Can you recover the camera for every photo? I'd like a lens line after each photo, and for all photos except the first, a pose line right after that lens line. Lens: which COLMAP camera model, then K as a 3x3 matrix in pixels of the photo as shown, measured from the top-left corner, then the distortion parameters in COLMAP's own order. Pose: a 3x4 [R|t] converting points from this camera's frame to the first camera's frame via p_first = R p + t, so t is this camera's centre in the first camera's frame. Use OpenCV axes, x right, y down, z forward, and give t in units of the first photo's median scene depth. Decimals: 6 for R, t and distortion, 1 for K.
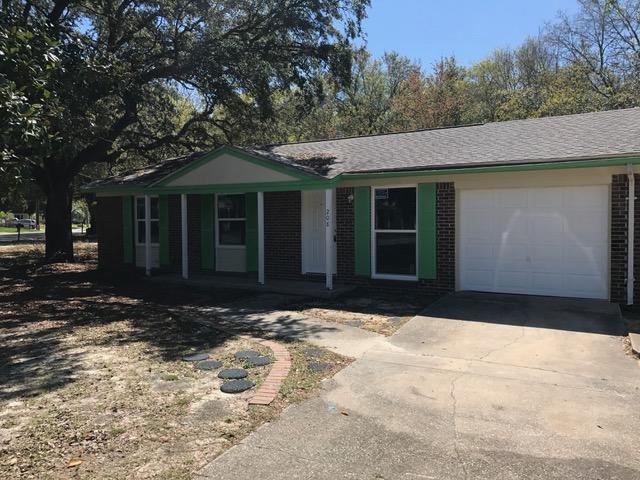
lens RADIAL K [[524.6, 0, 320.0], [0, 524.6, 240.0], [0, 0, 1]] dist [0.007710, 0.000629]
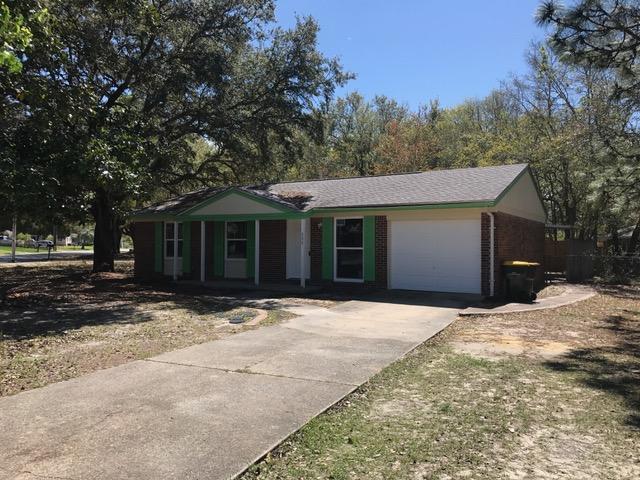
lens RADIAL K [[524.6, 0, 320.0], [0, 524.6, 240.0], [0, 0, 1]] dist [0.007710, 0.000629]
pose [[0.999887, 0.011326, -0.009886, 0.068222], [-0.011784, 0.998799, -0.047559, 0.026656], [0.009335, 0.047670, 0.998820, -0.403738]]
